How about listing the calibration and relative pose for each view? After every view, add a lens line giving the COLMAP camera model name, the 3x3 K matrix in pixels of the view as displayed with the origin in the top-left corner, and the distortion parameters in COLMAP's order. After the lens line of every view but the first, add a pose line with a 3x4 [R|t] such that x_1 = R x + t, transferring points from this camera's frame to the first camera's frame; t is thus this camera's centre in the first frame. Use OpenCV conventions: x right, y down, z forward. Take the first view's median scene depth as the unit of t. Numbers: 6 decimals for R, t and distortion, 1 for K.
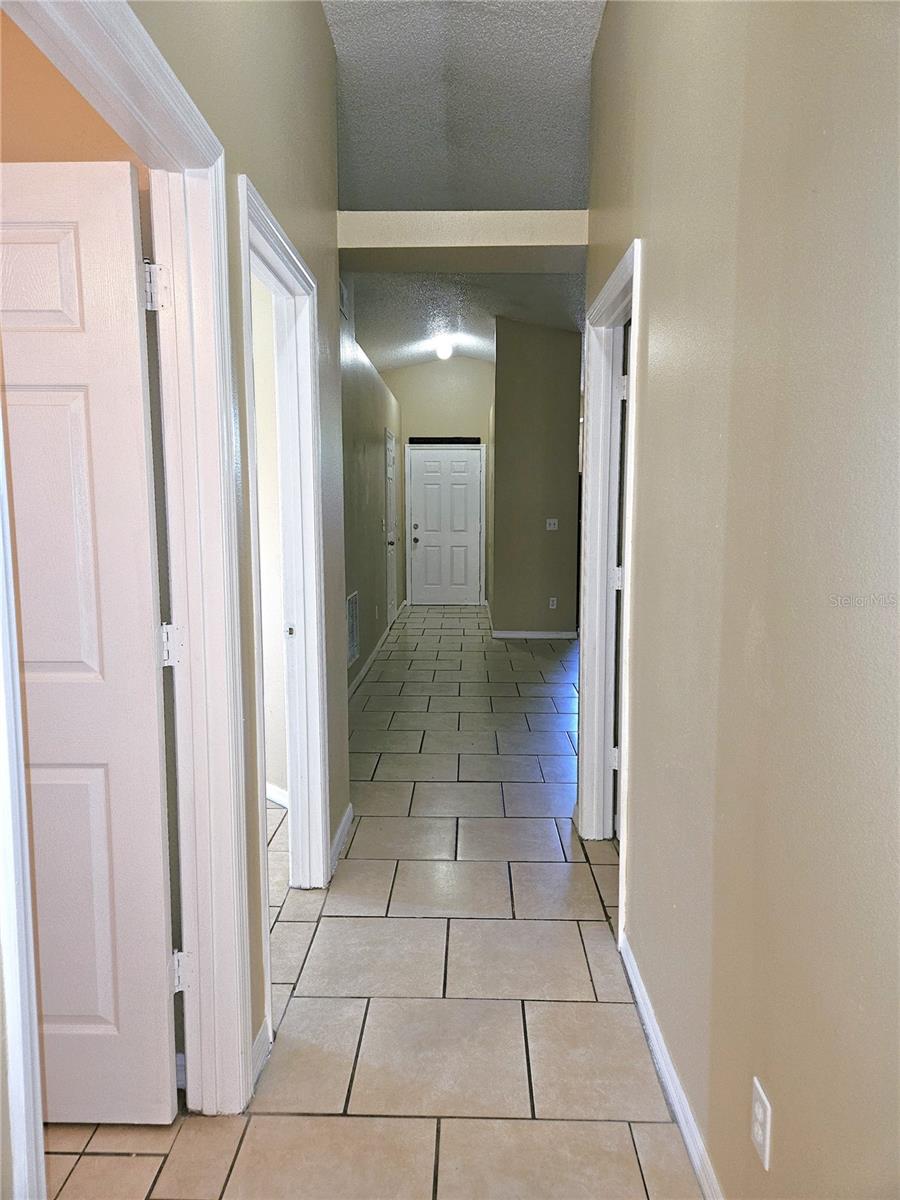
lens RADIAL K [[807.6, 0, 448.4], [0, 807.6, 589.6], [0, 0, 1]] dist [0.071604, -0.054345]
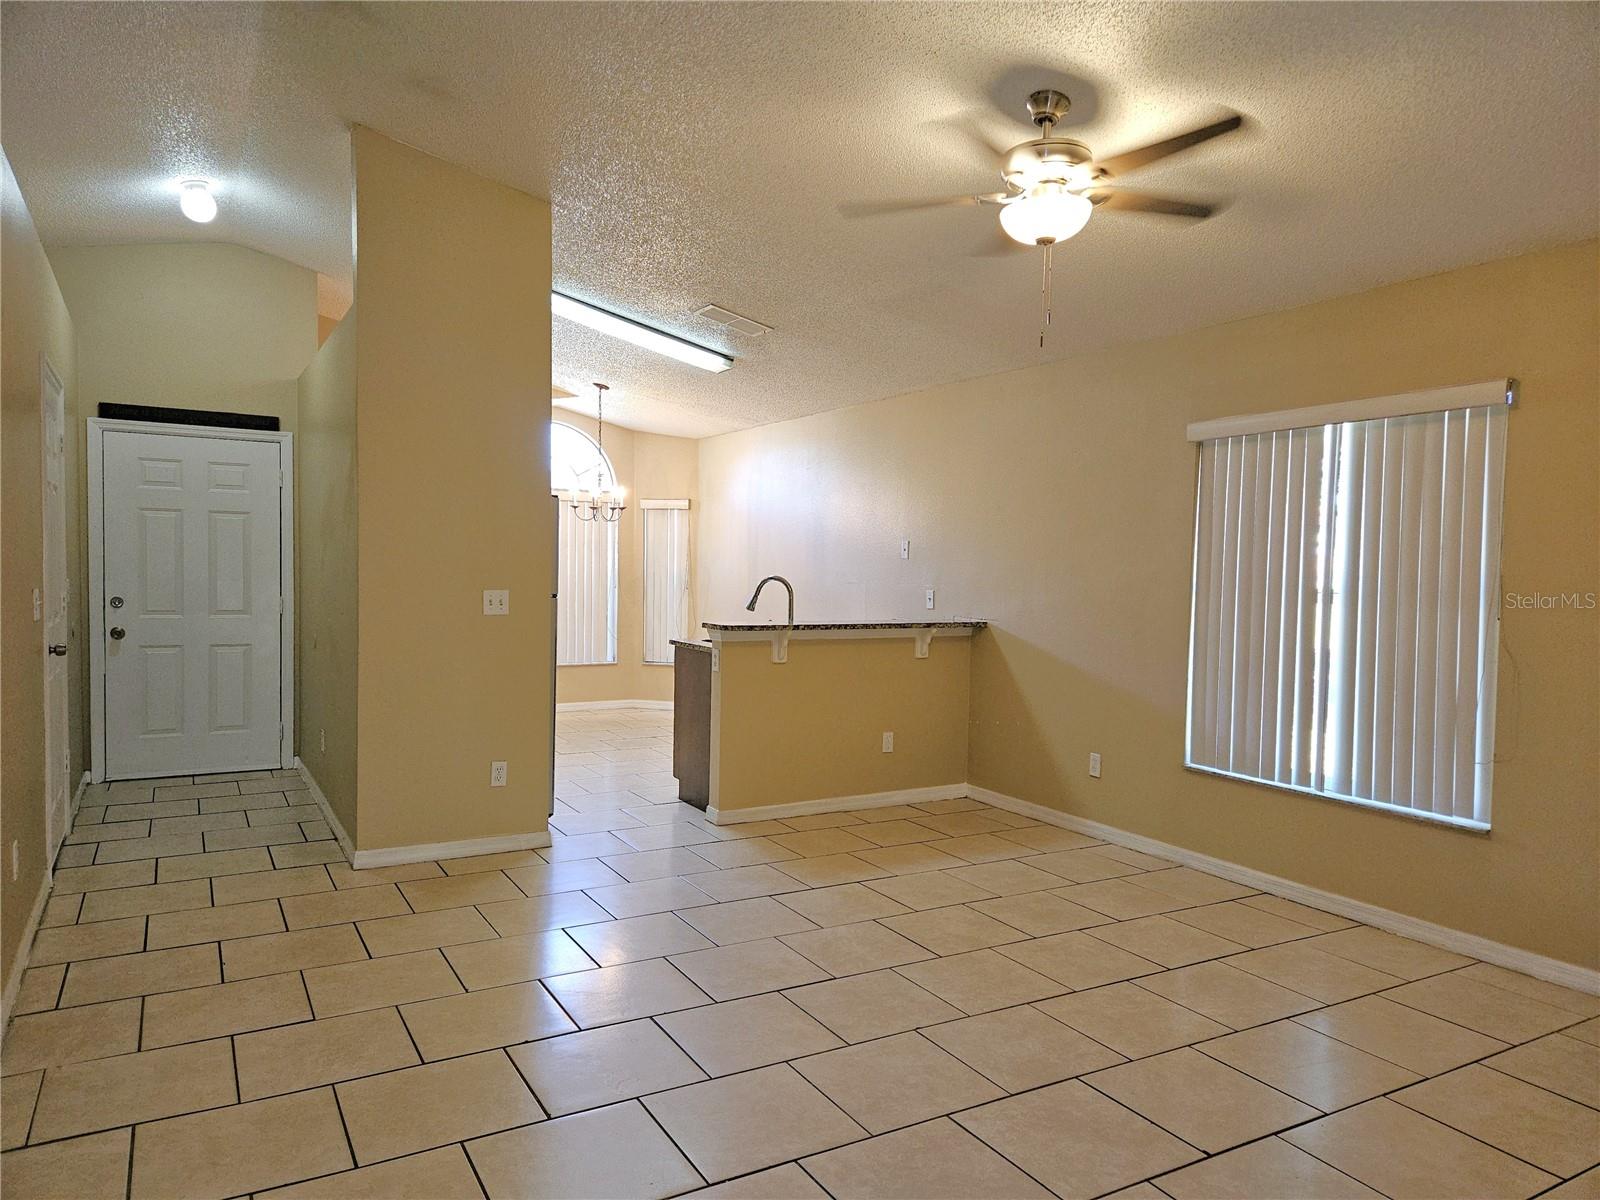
lens RADIAL K [[1070.3, 0, 807.2], [0, 1070.3, 605.6], [0, 0, 1]] dist [0.081609, -0.068376]
pose [[0.852275, -0.005359, 0.523067, -0.035335], [0.039397, 0.997765, -0.053970, -0.032657], [-0.521609, 0.066605, 0.850581, 0.326053]]
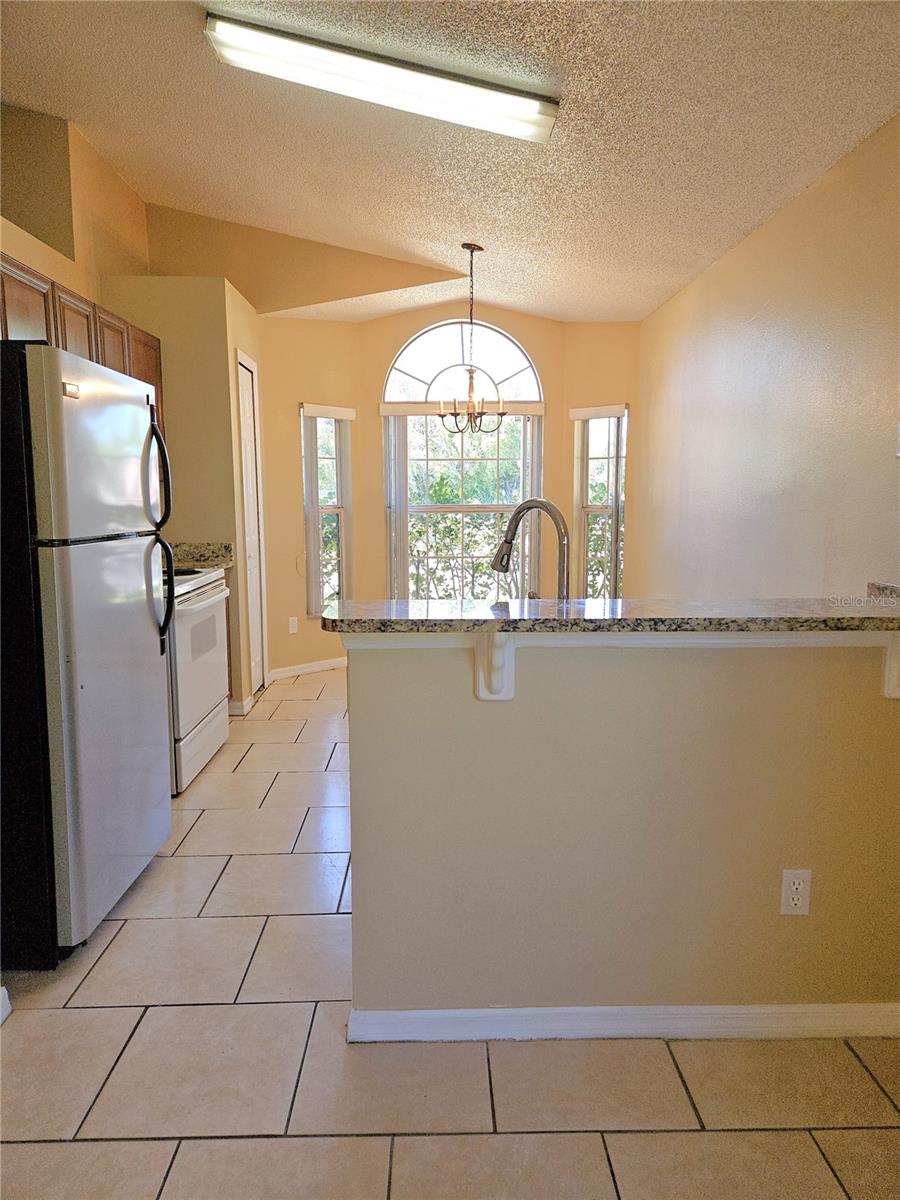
lens RADIAL K [[800.3, 0, 448.5], [0, 800.3, 597.4], [0, 0, 1]] dist [0.080370, -0.056863]
pose [[0.999086, -0.010278, 0.041490, 0.247212], [0.009354, 0.999706, 0.022390, -0.063461], [-0.041708, -0.021981, 0.998888, 0.653622]]
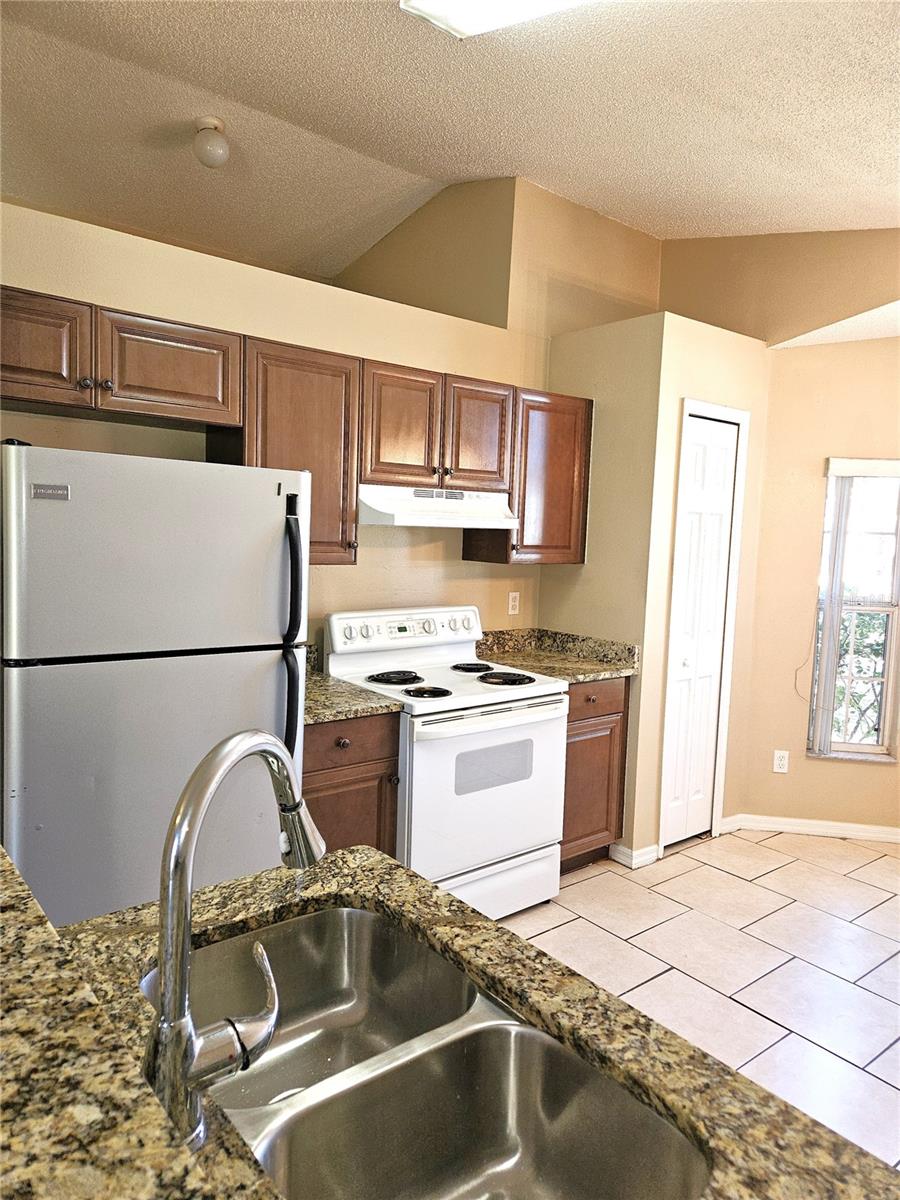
lens RADIAL K [[800.3, 0, 448.5], [0, 800.3, 597.4], [0, 0, 1]] dist [0.080370, -0.056863]
pose [[0.646716, 0.091113, -0.757269, 0.375822], [-0.116549, 0.992985, 0.019939, -0.110534], [0.753774, 0.075364, 0.652798, 0.844095]]
